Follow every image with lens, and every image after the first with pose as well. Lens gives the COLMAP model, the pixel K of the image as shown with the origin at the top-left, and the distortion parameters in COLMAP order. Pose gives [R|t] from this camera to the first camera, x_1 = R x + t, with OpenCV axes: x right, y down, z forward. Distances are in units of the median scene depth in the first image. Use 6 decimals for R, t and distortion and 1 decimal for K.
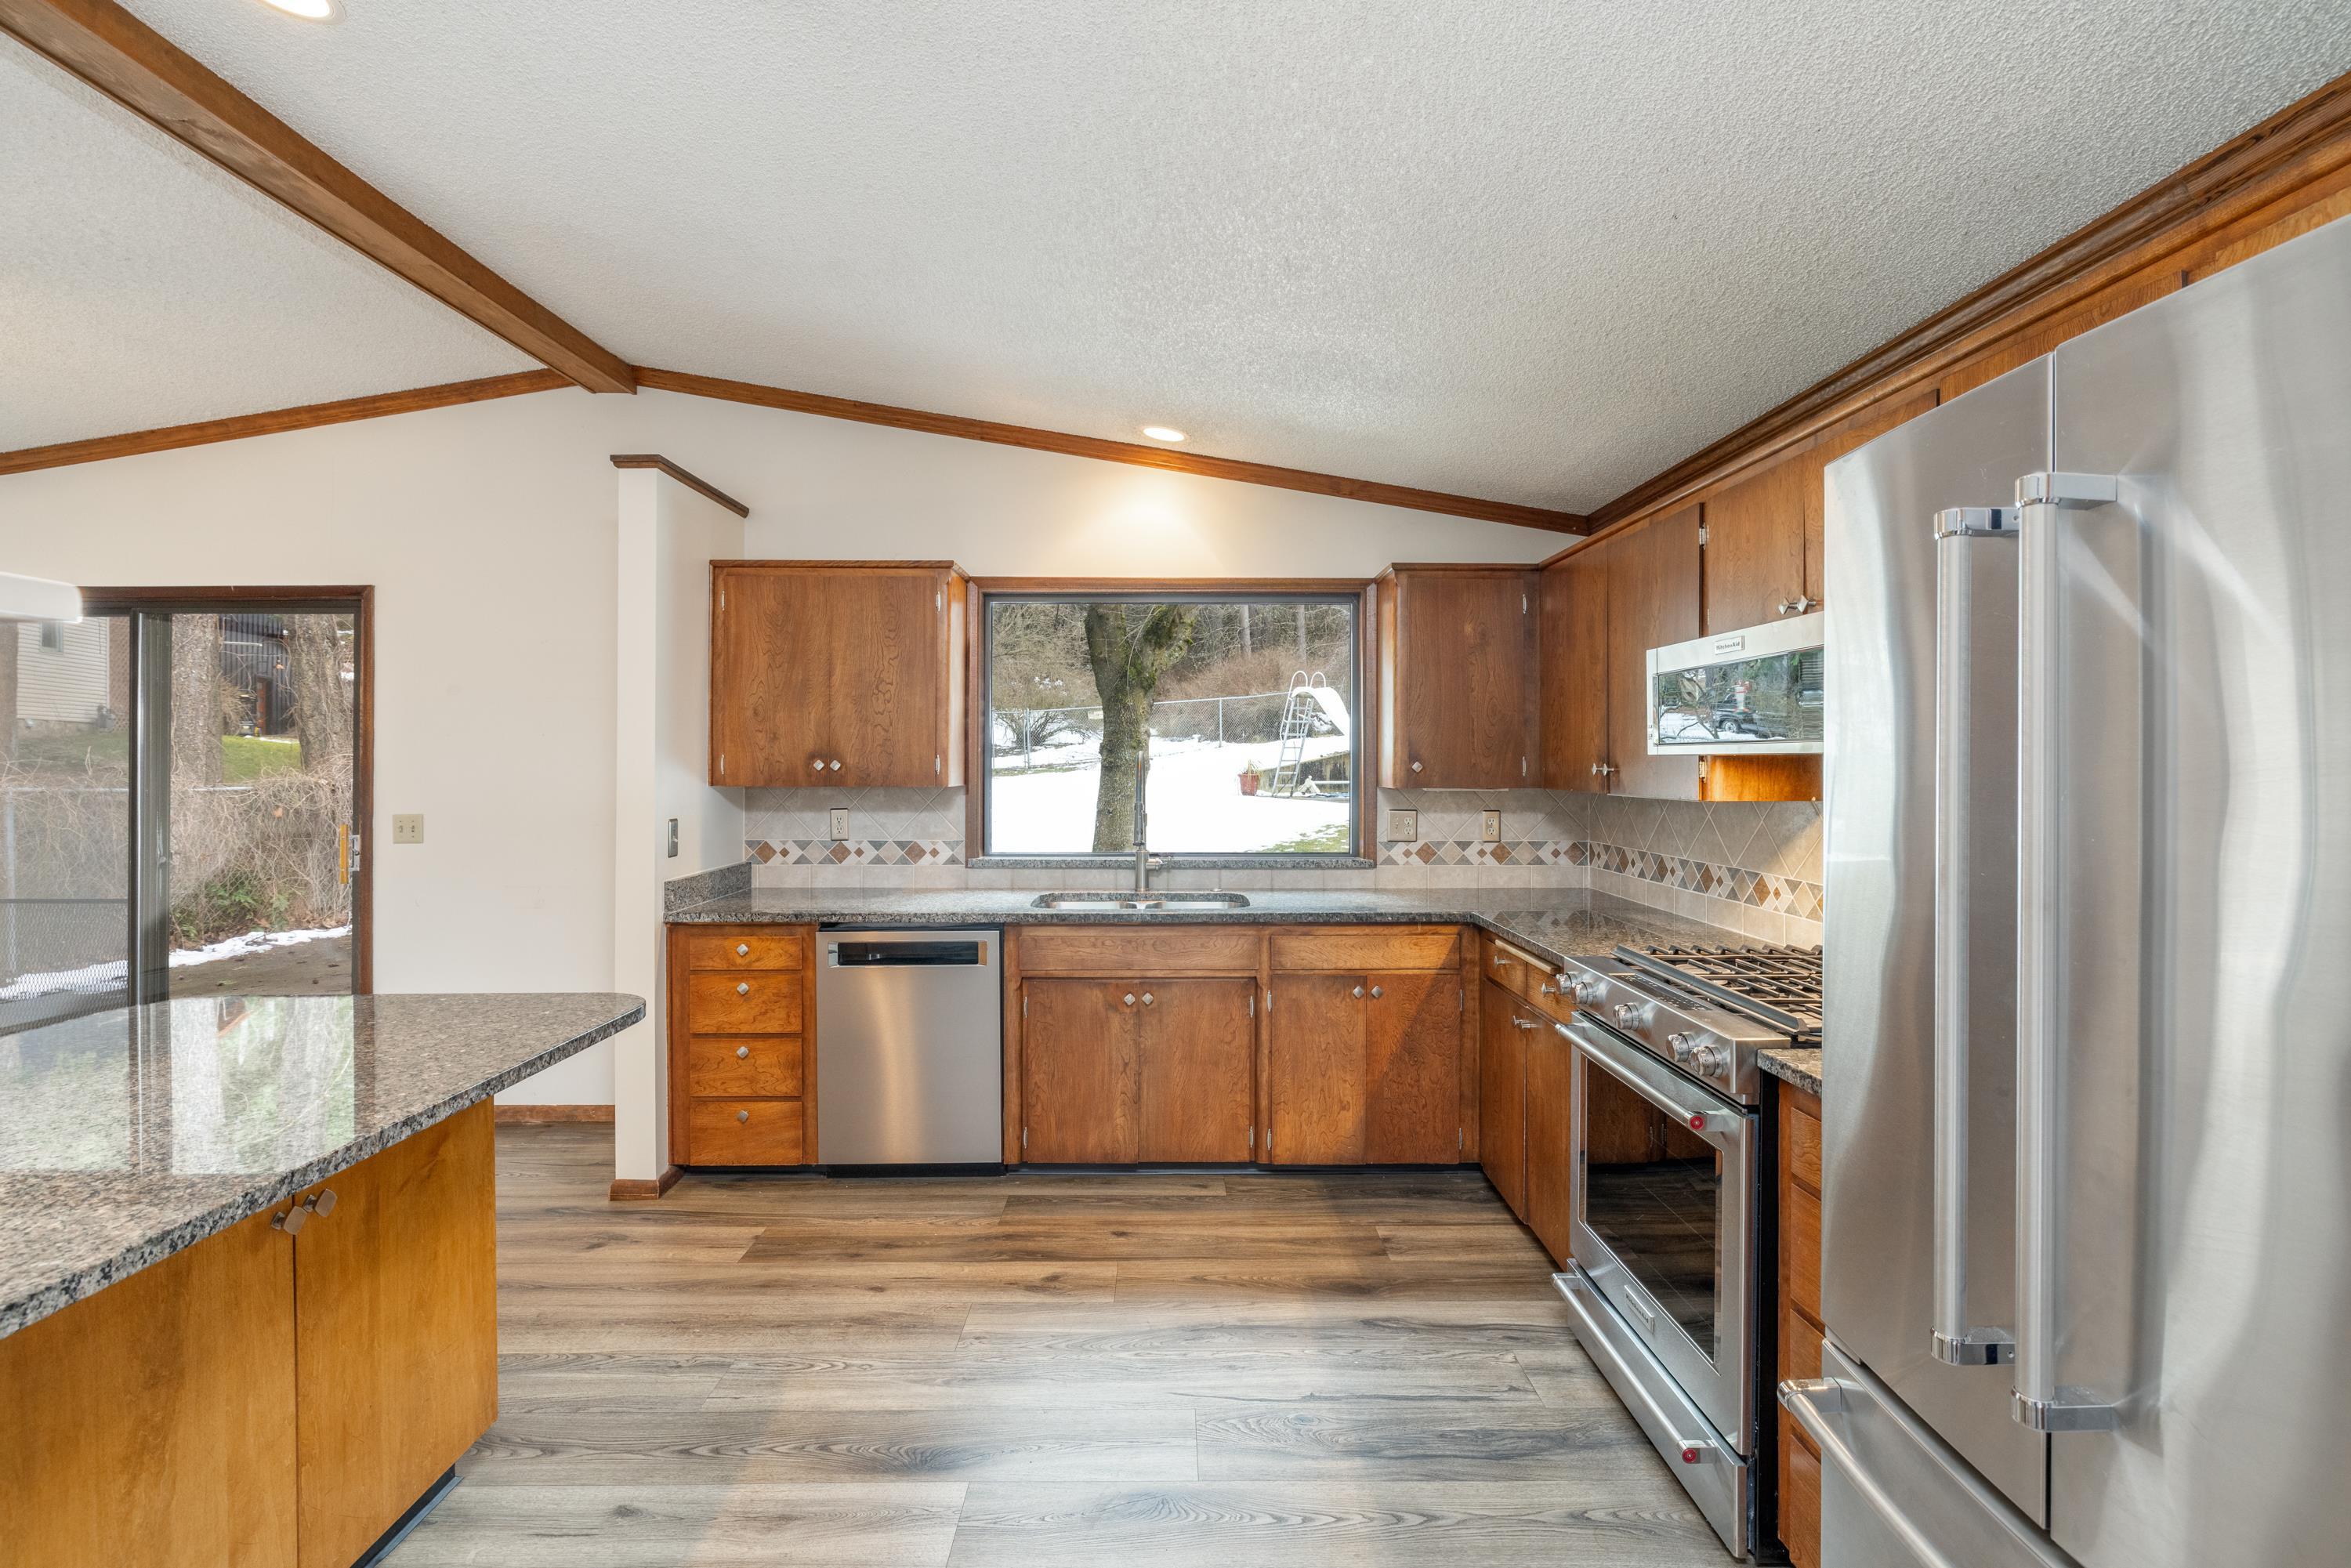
lens RADIAL K [[1035.9, 0, 1175.5], [0, 1035.9, 784.0], [0, 0, 1]] dist [0.000527, 0.000025]
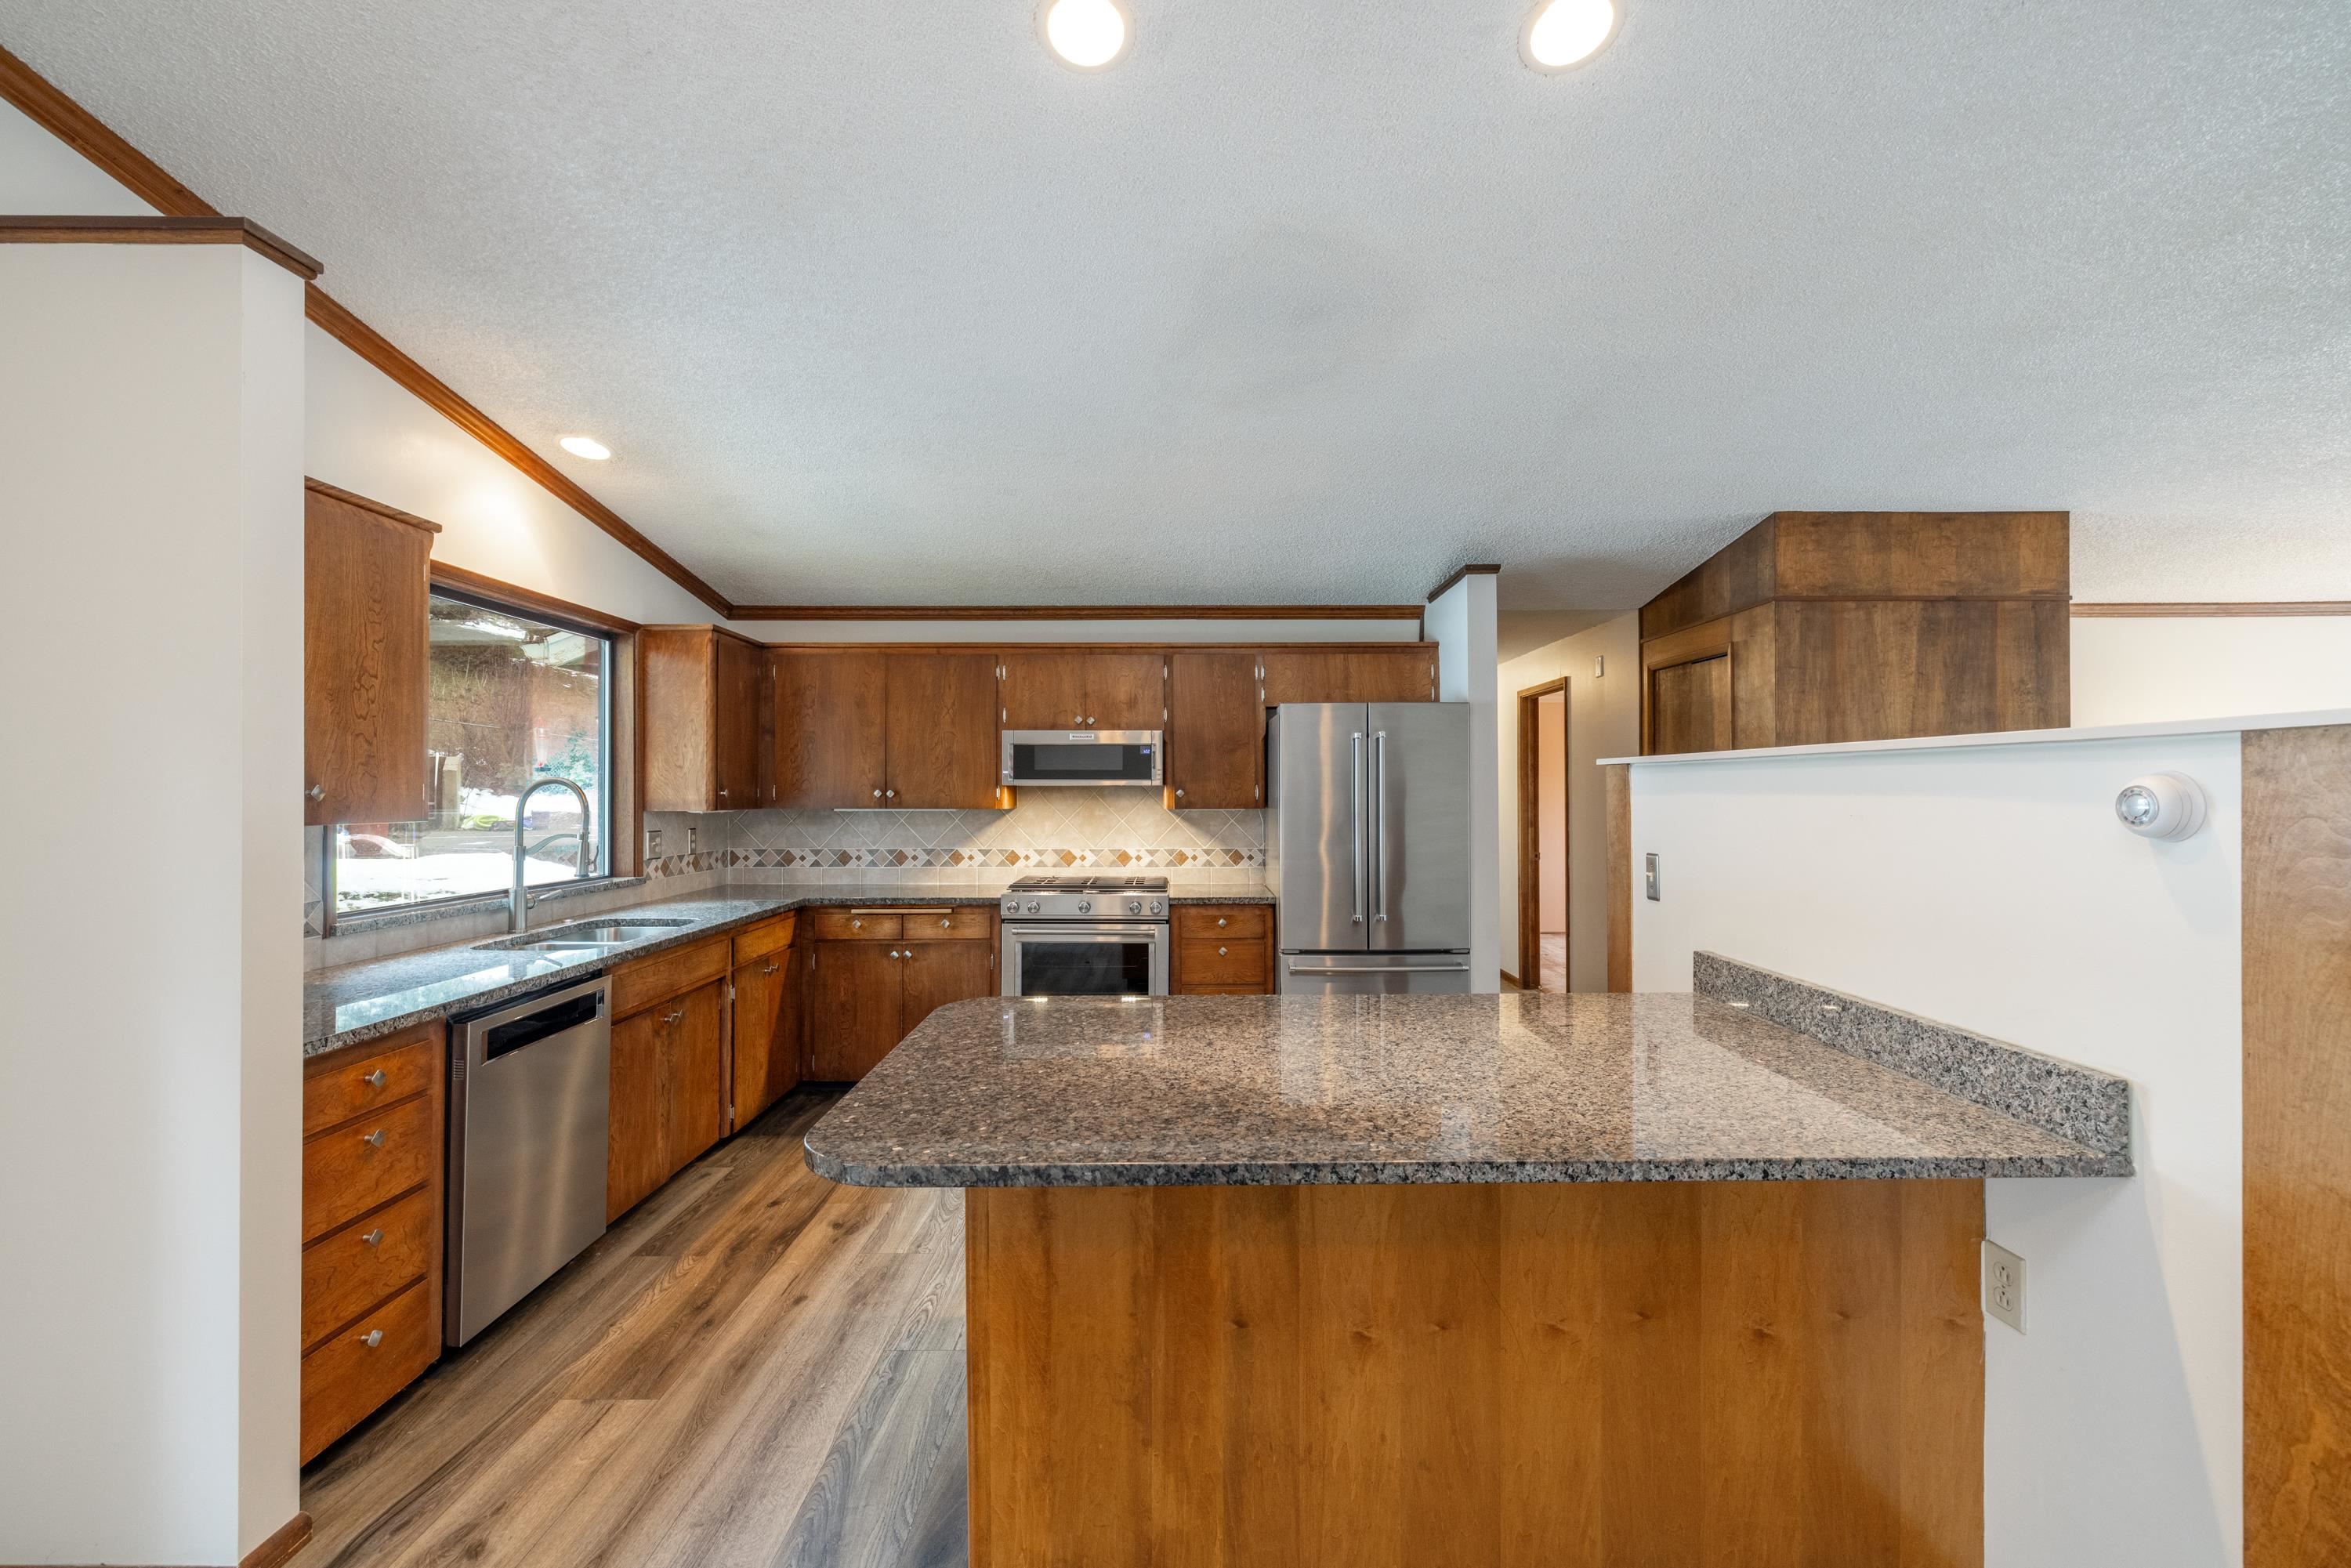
lens RADIAL K [[1005.9, 0, 1175.5], [0, 1005.9, 784.0], [0, 0, 1]] dist [-0.000679, -0.000165]
pose [[-0.004837, 0.005792, 0.999972, -1.161959], [0.015517, 0.999863, -0.005716, -0.013975], [-0.999868, 0.015489, -0.004926, 0.557134]]
